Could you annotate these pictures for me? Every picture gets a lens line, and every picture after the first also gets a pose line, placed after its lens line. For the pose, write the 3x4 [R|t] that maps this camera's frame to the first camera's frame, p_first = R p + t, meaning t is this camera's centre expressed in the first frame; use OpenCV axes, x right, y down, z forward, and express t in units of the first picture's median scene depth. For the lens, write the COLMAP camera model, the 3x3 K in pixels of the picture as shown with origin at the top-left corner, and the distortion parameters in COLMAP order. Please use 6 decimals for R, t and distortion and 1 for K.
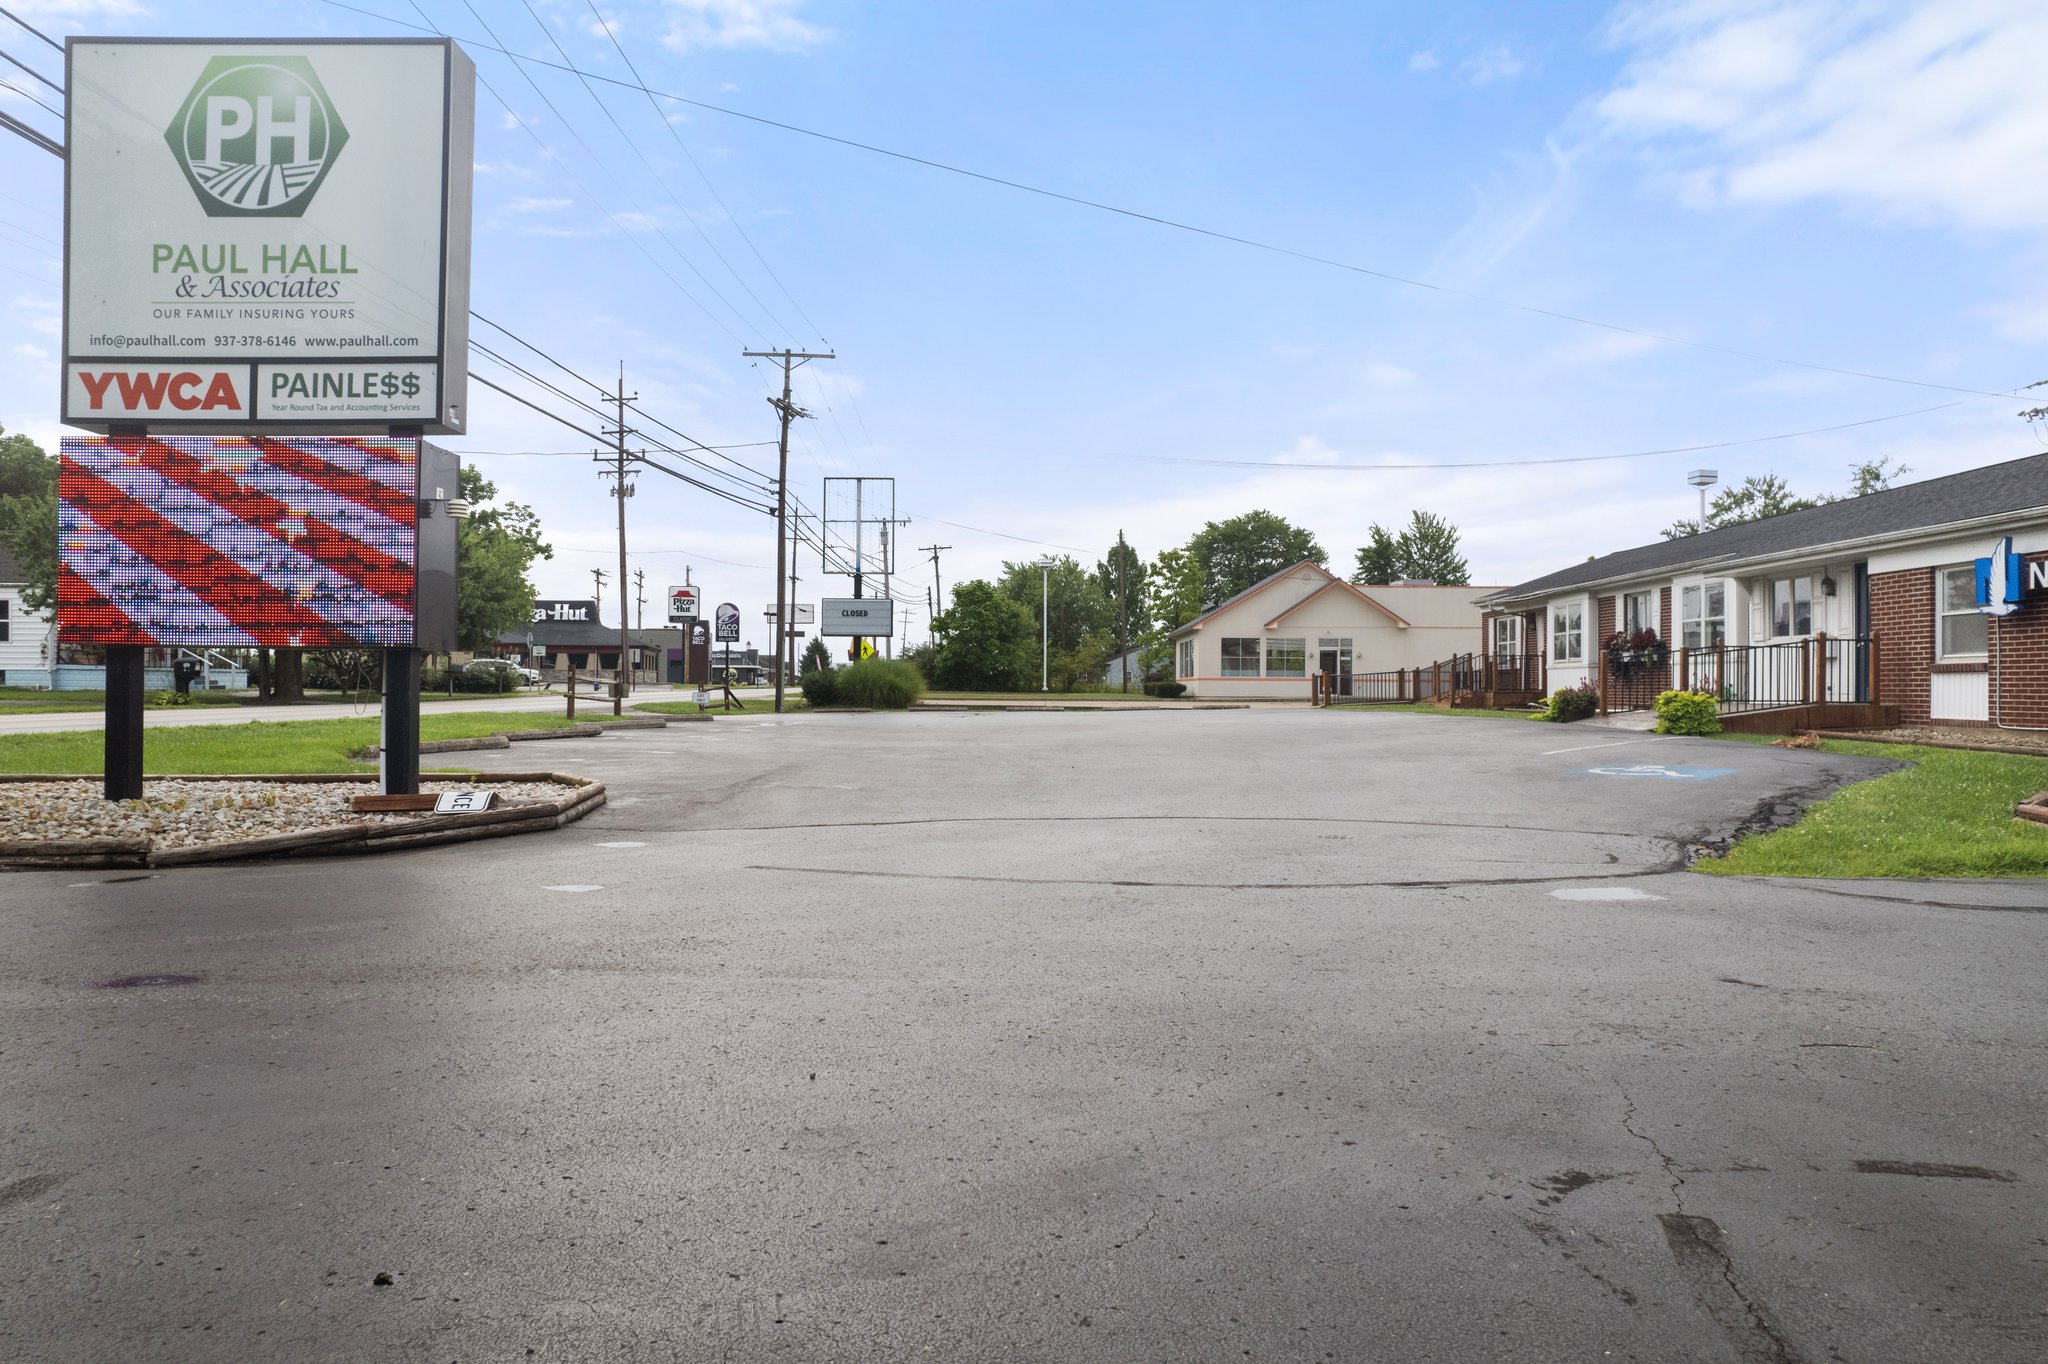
lens RADIAL K [[1318.6, 0, 1030.7], [0, 1318.6, 676.1], [0, 0, 1]] dist [-0.065454, 0.061586]
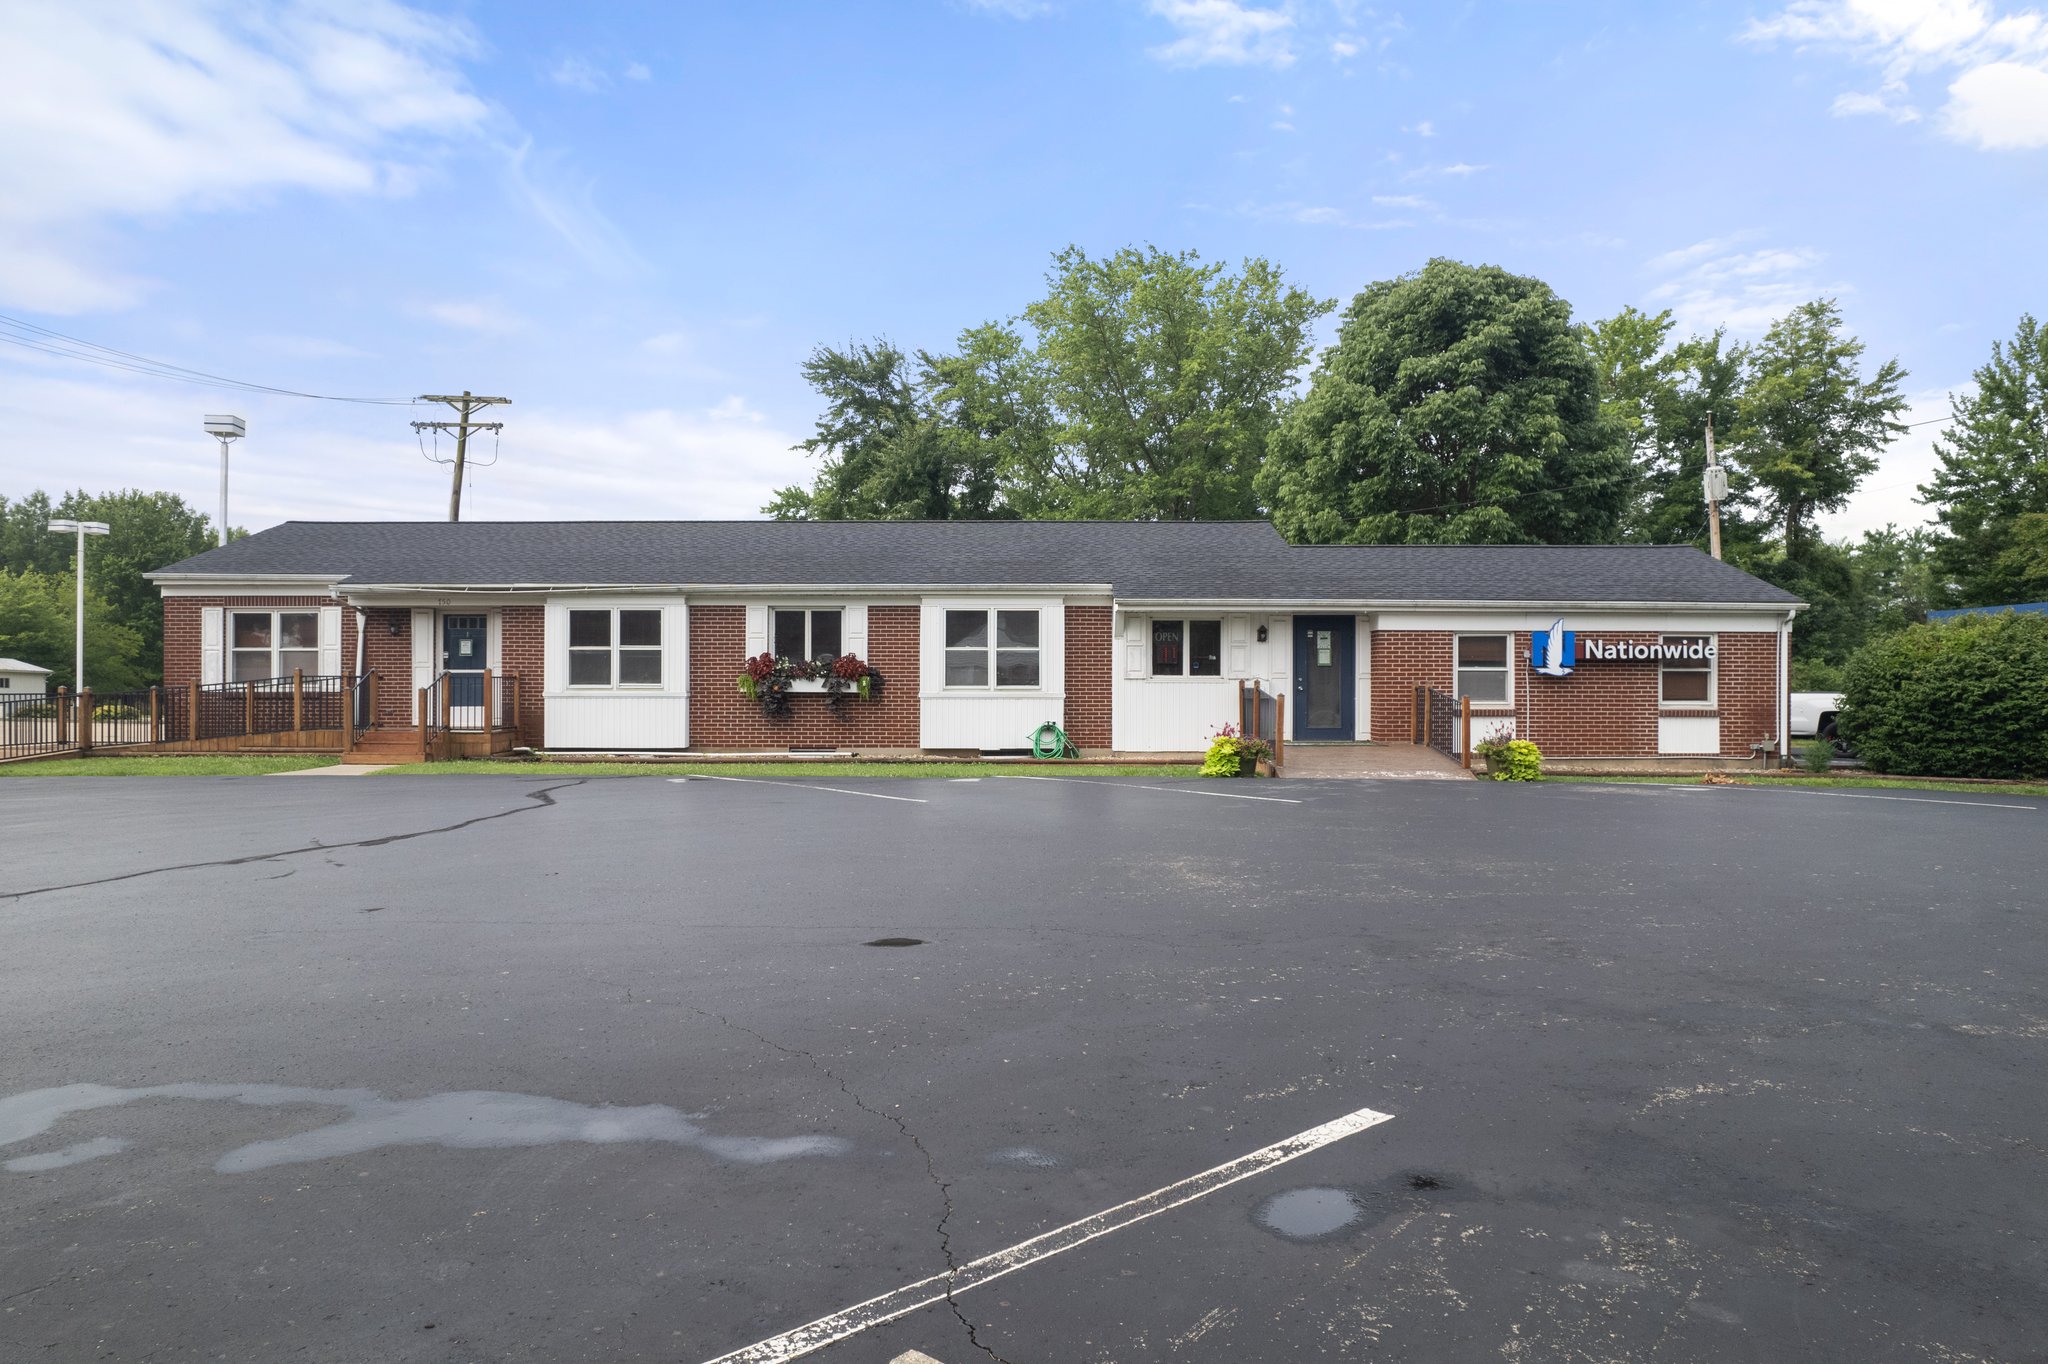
lens RADIAL K [[1300.2, 0, 1024.0], [0, 1300.2, 682.0], [0, 0, 1]] dist [-0.060086, 0.055290]
pose [[-0.001546, 0.001077, 0.999998, -0.605602], [-0.011180, 0.999937, -0.001095, -0.032617], [-0.999936, -0.011182, -0.001534, 1.573390]]
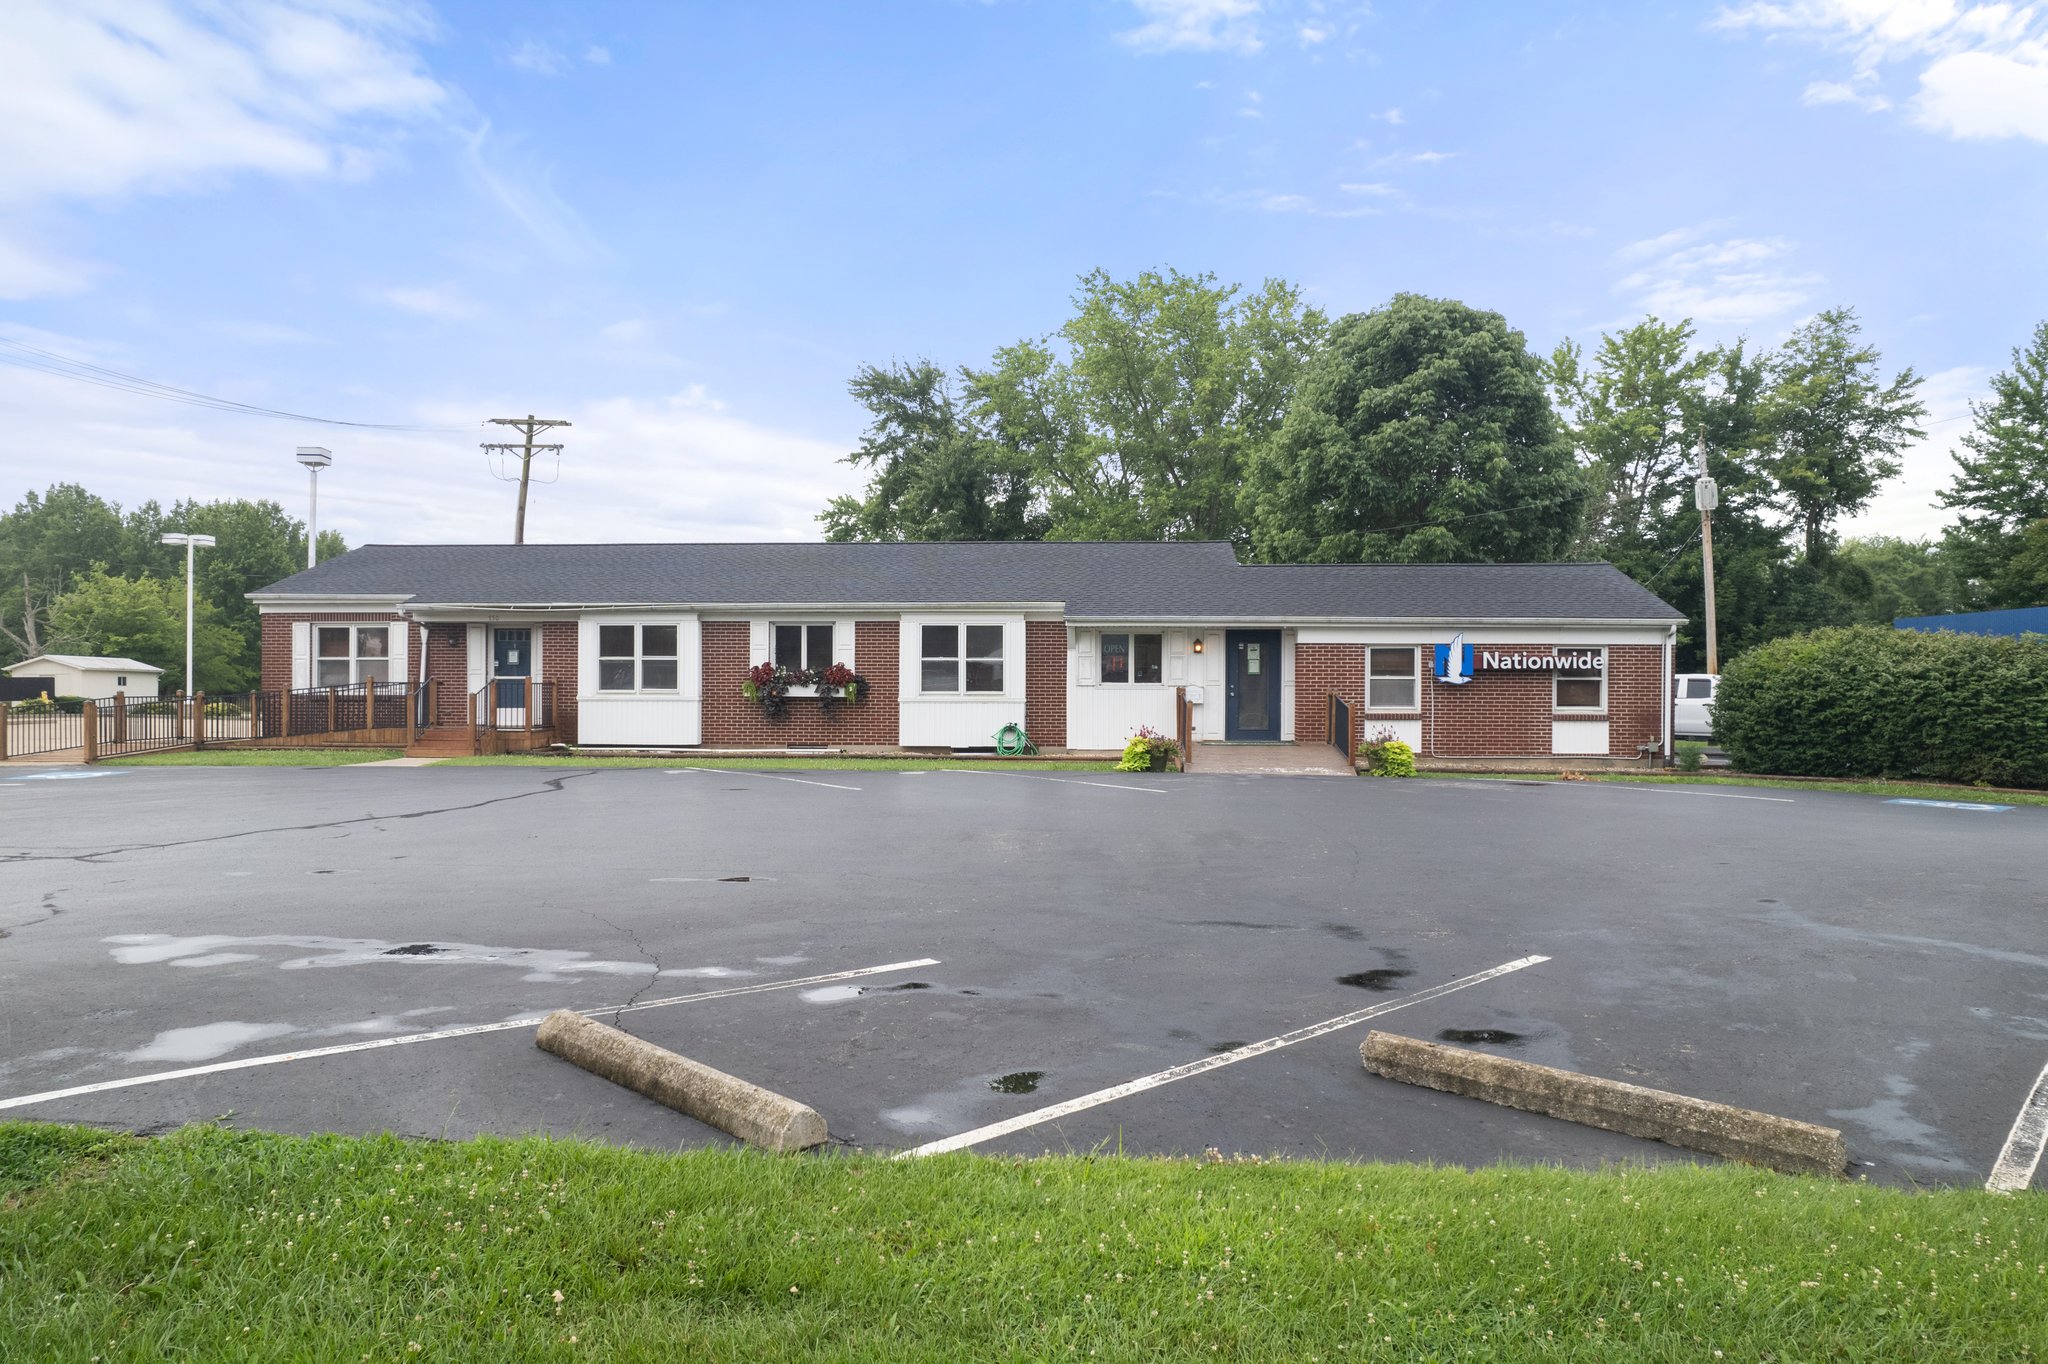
lens RADIAL K [[1309.6, 0, 1032.9], [0, 1309.6, 677.3], [0, 0, 1]] dist [-0.035107, 0.001306]
pose [[0.053451, 0.001885, 0.998569, -0.818418], [-0.012733, 0.999918, -0.001206, -0.046668], [-0.998489, -0.012651, 0.053470, 1.428563]]
